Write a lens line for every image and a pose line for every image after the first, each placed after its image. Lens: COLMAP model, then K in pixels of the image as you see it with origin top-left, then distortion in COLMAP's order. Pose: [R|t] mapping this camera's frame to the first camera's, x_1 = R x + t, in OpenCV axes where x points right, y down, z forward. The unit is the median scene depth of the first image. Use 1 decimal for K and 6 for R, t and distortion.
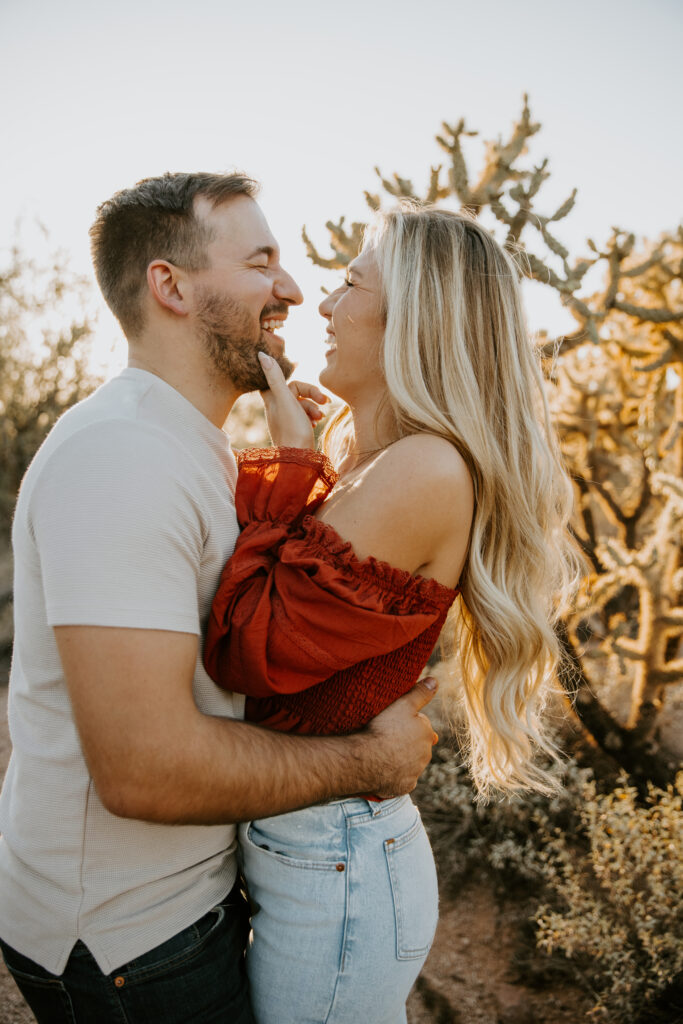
lens RADIAL K [[801.6, 0, 342.9], [0, 801.6, 513.4], [0, 0, 1]] dist [-0.041932, -0.000585]
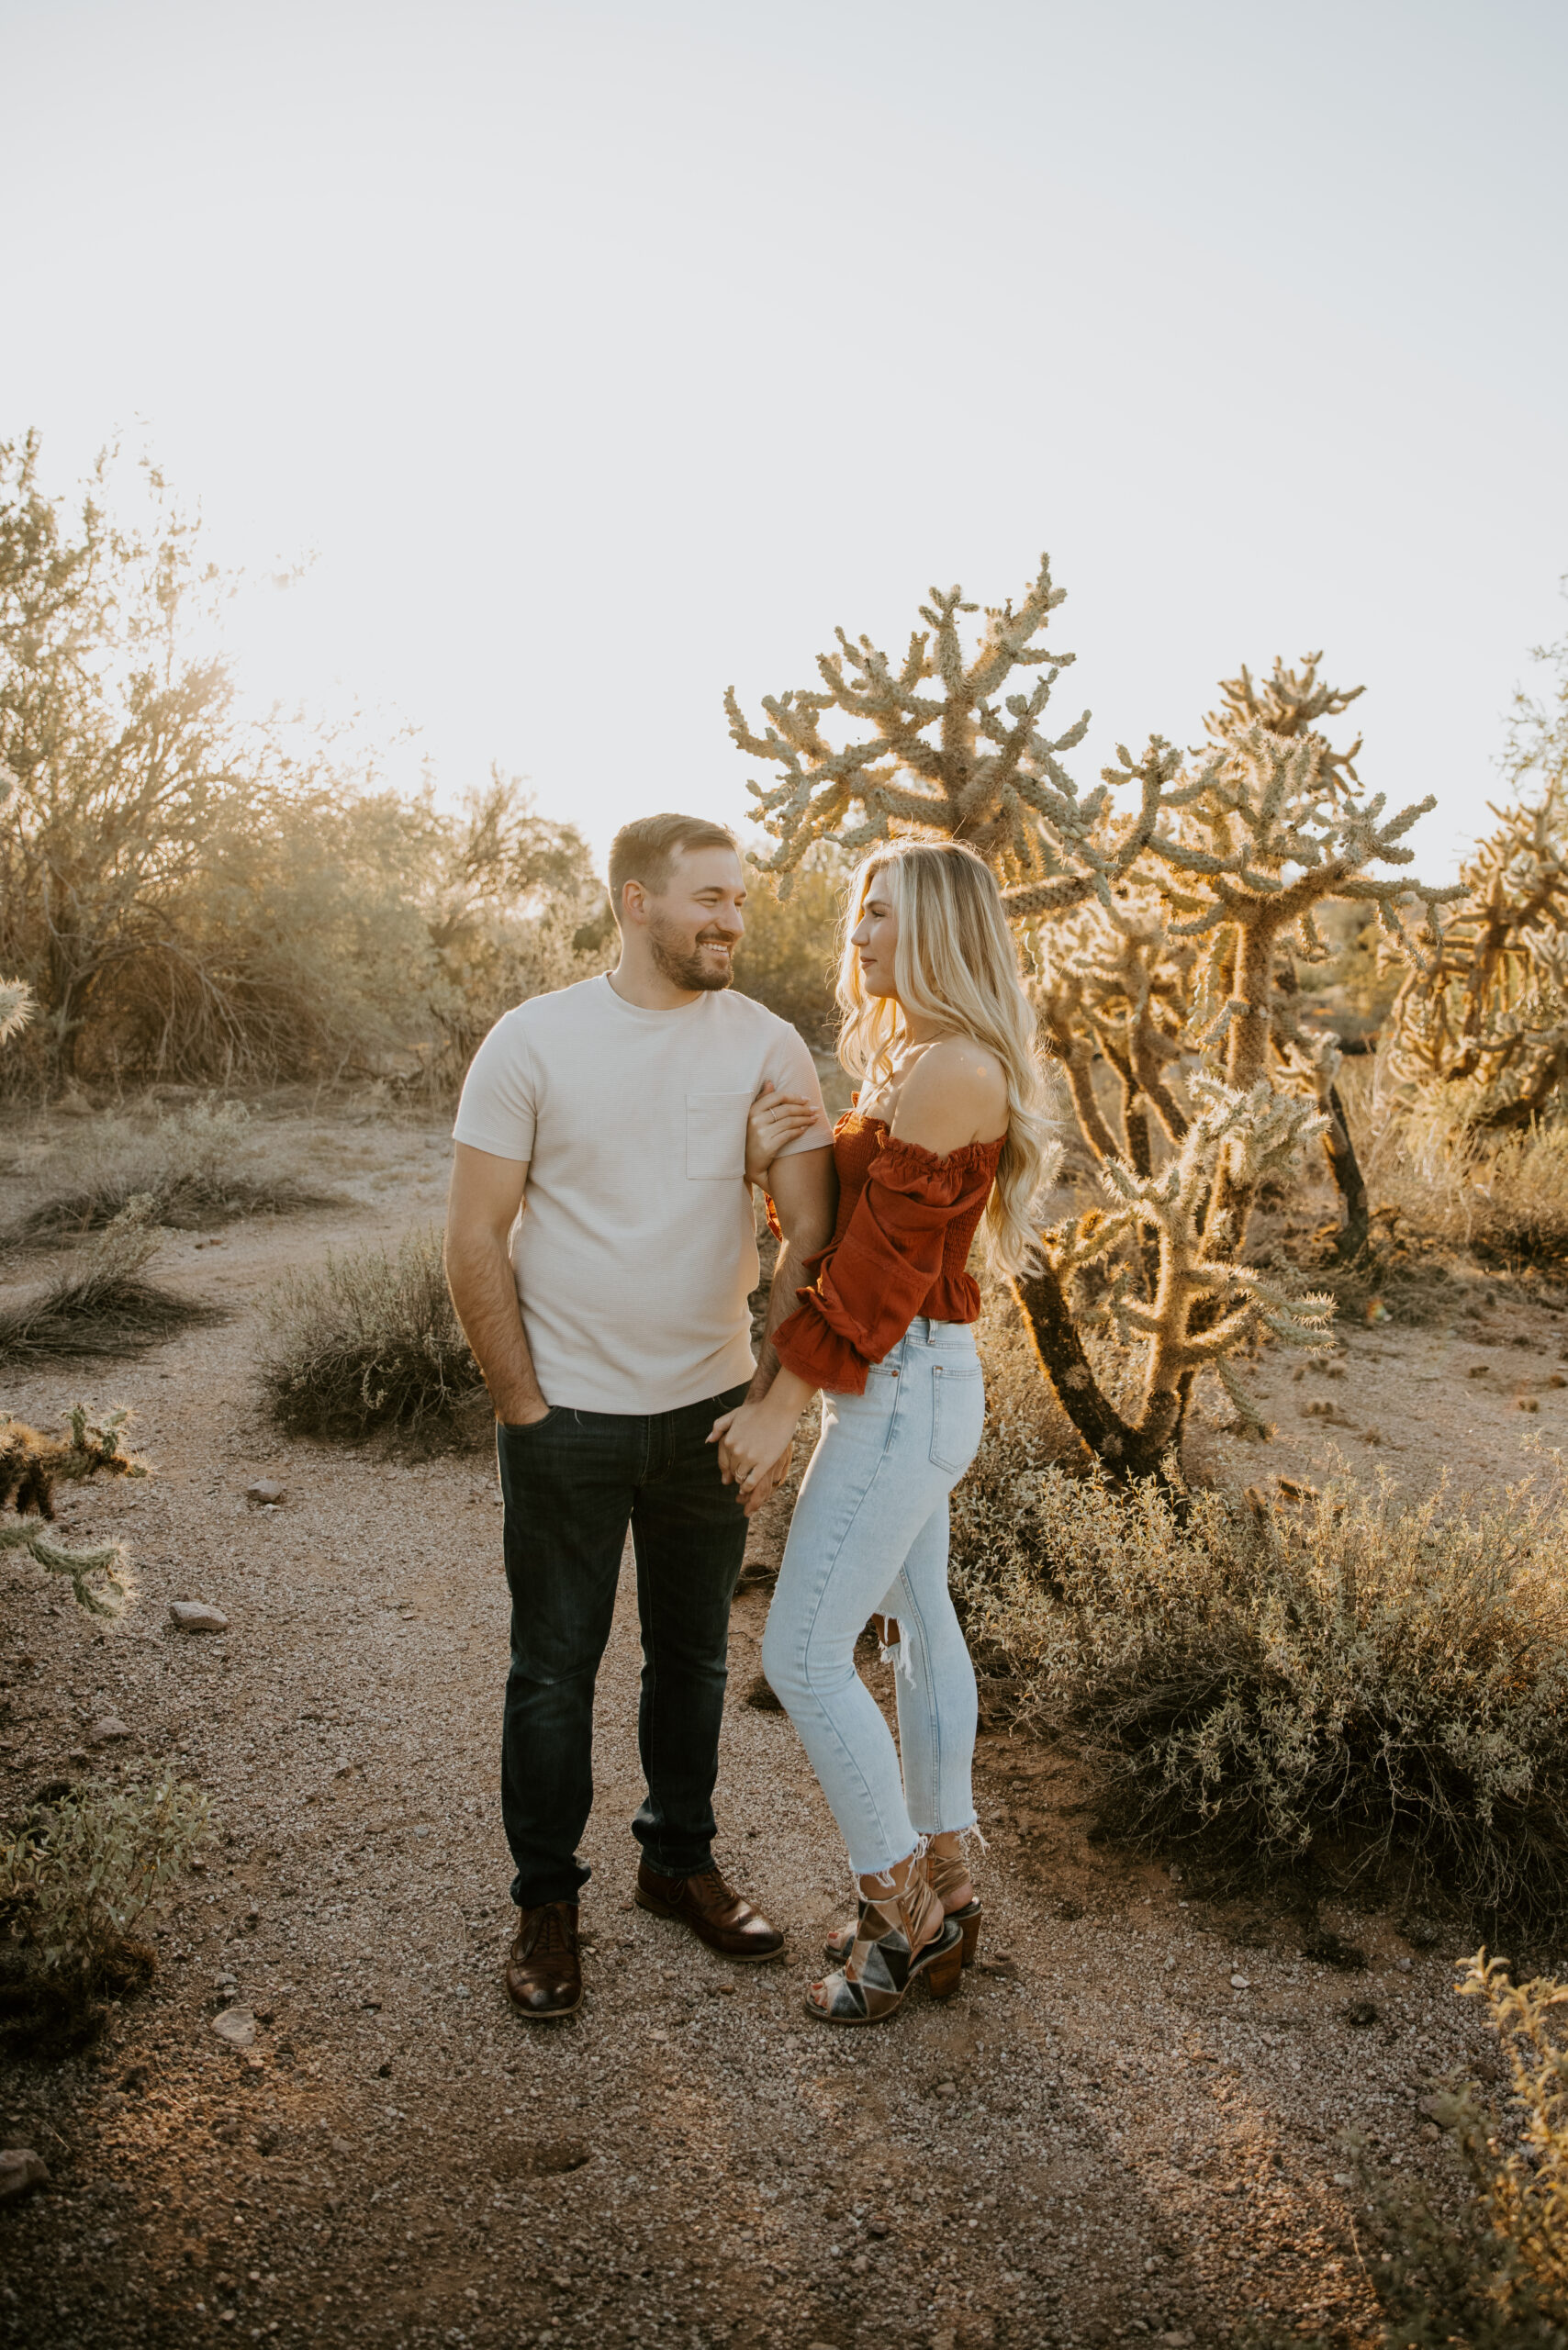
lens RADIAL K [[1620.5, 0, 781.5], [0, 1620.5, 1172.3], [0, 0, 1]] dist [0.005500, 0.000445]
pose [[0.996714, 0.066436, 0.046335, -0.043949], [-0.068543, 0.996611, 0.045474, -0.002494], [-0.043157, -0.048501, 0.997890, -0.487044]]
